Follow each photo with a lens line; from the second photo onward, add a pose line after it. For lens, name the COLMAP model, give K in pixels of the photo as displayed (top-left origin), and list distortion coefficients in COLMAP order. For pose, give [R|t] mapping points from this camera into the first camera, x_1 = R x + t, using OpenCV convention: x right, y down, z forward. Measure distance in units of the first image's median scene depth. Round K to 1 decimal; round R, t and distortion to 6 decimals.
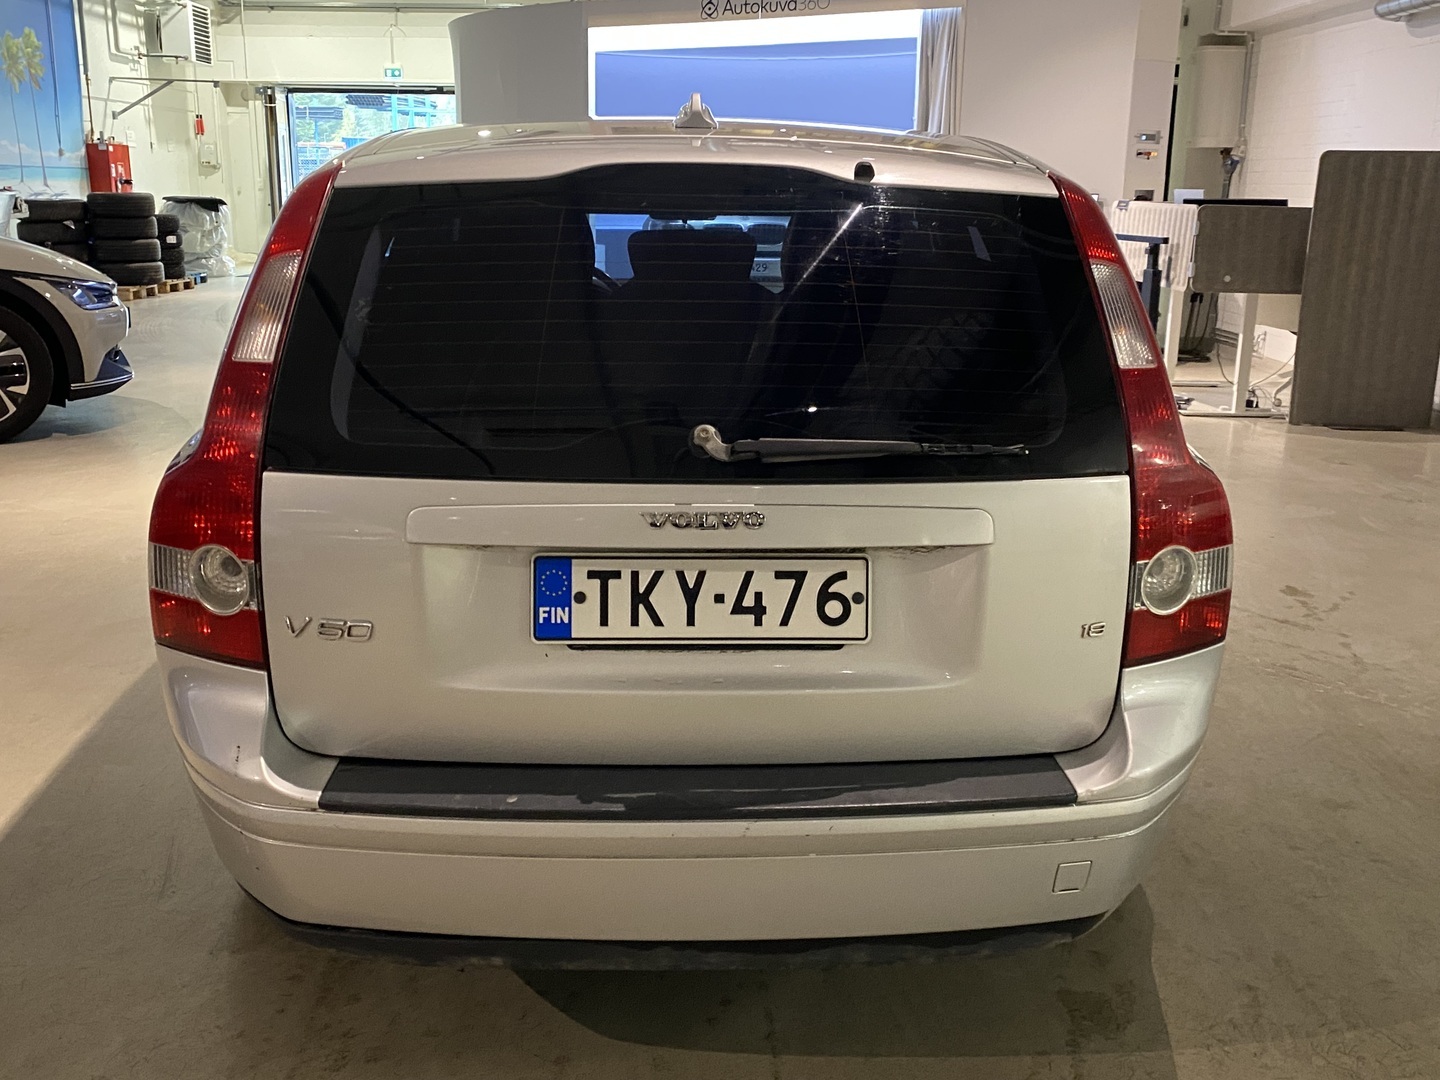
lens RADIAL K [[1384.2, 0, 721.7], [0, 1384.2, 525.4], [0, 0, 1]] dist [0.023486, 0.000000]
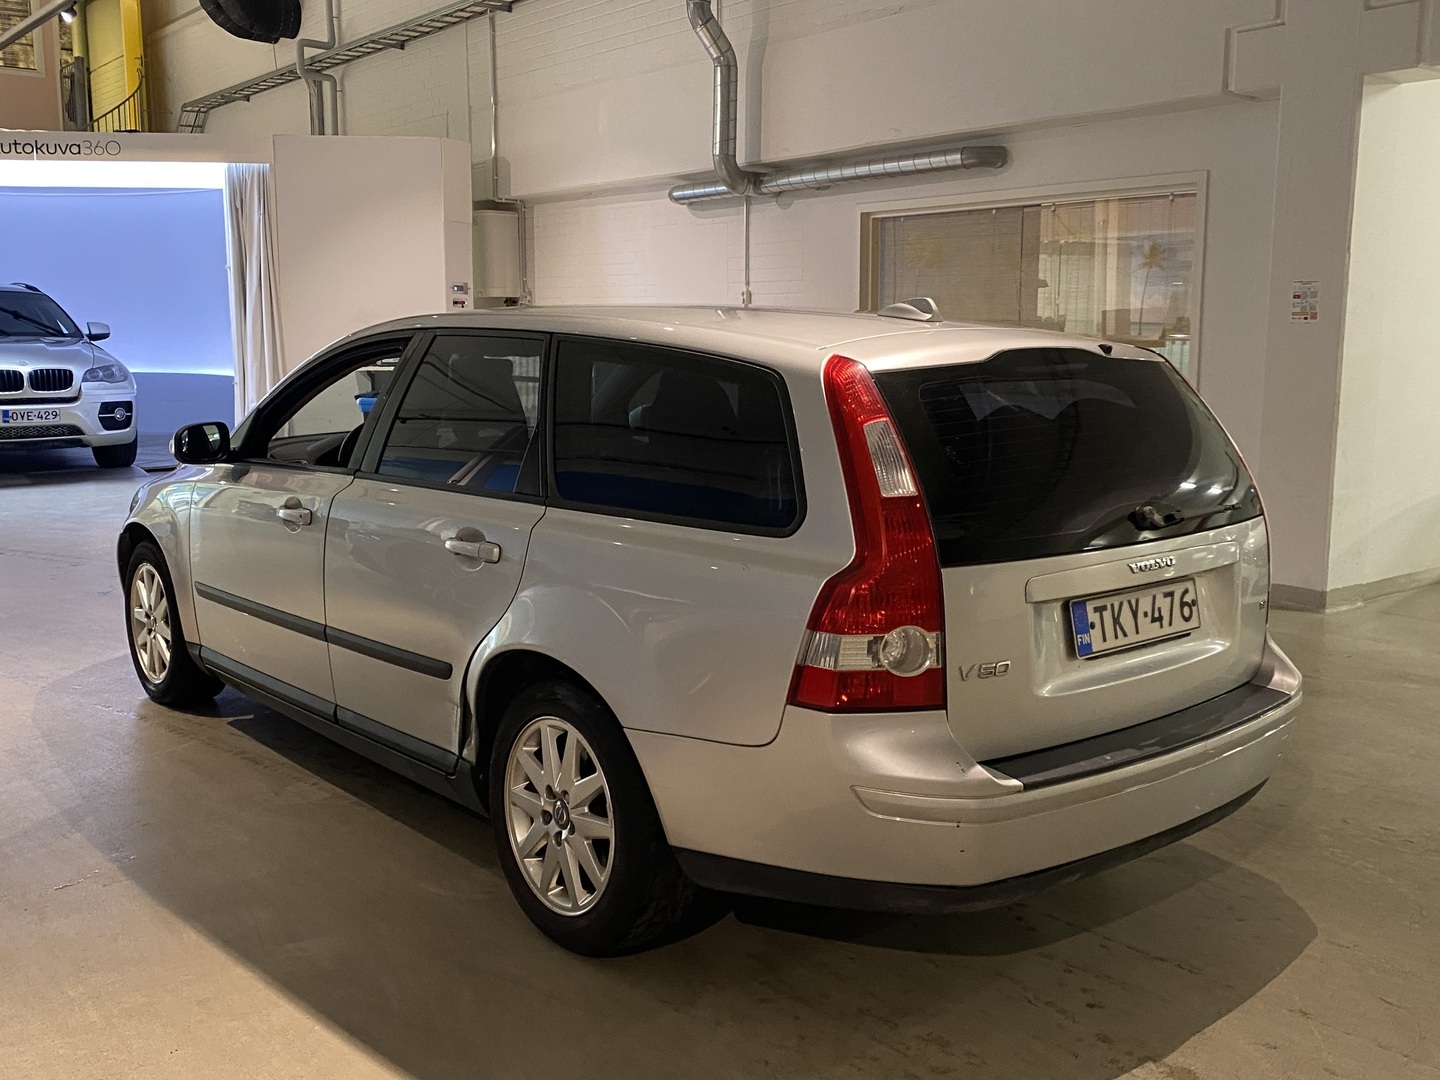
lens RADIAL K [[1384.2, 0, 713.9], [0, 1384.2, 551.0], [0, 0, 1]] dist [0.023486, 0.000000]
pose [[0.798726, -0.109073, 0.591726, -1.330126], [0.153373, 0.987854, -0.024936, -0.055756], [-0.581819, 0.110672, 0.805753, -0.014313]]
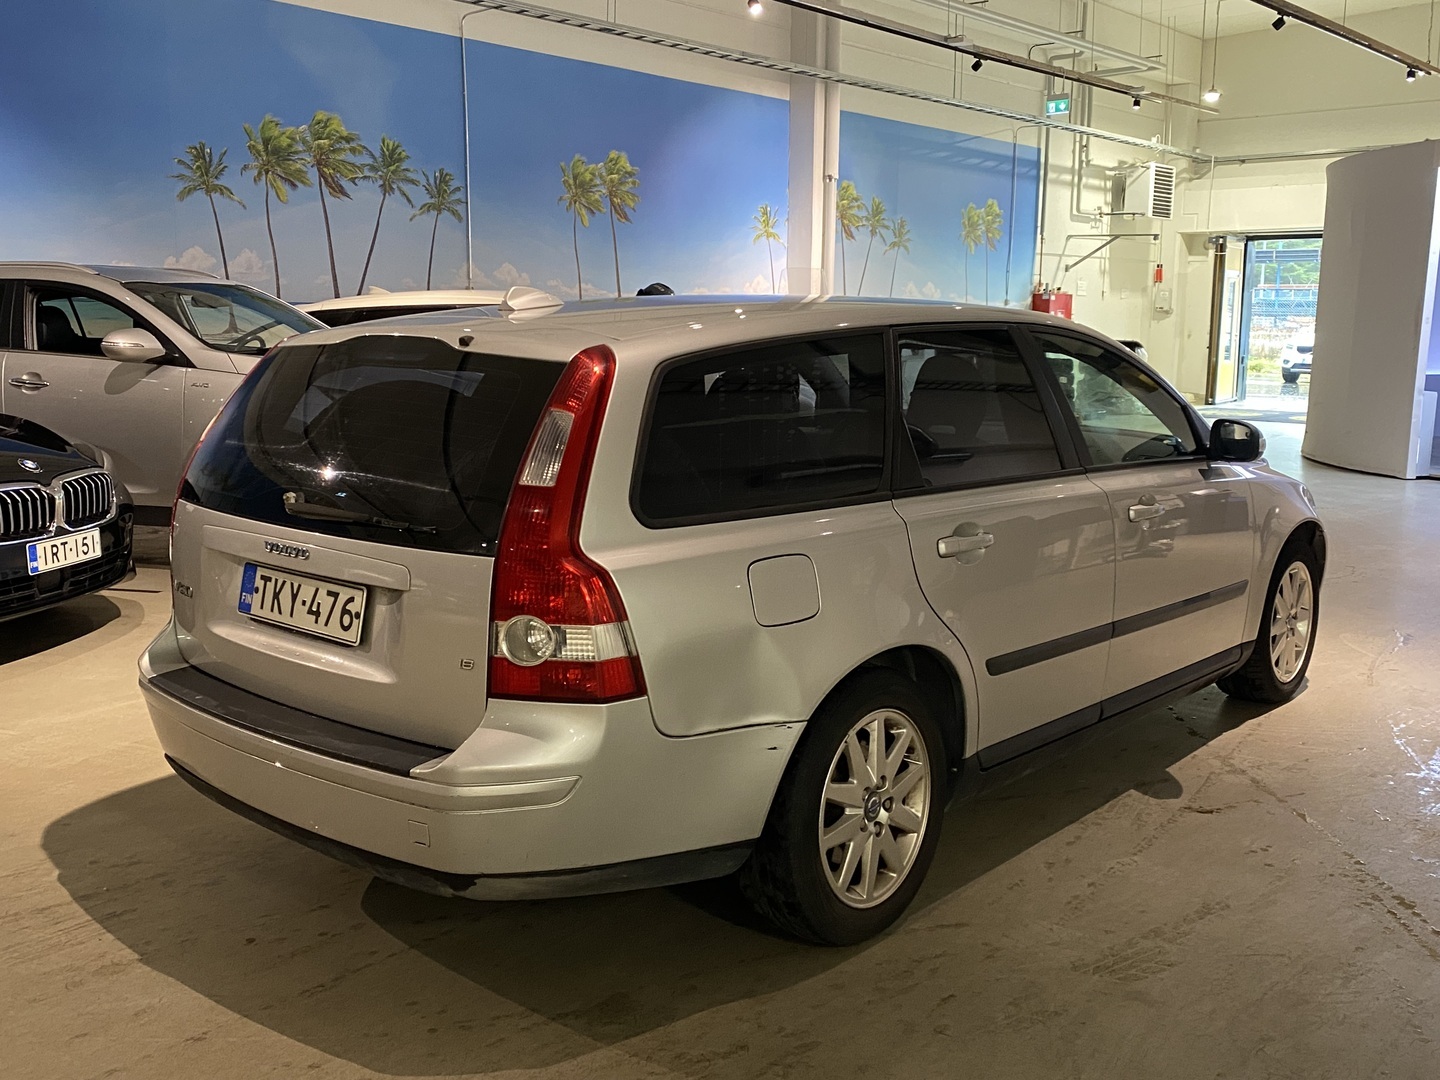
lens RADIAL K [[1384.2, 0, 710.1], [0, 1384.2, 538.1], [0, 0, 1]] dist [0.023486, 0.000000]
pose [[0.731451, 0.106156, -0.673581, 1.381704], [-0.165449, 0.985919, -0.024282, -0.057639], [0.661518, 0.129204, 0.738715, 0.123809]]
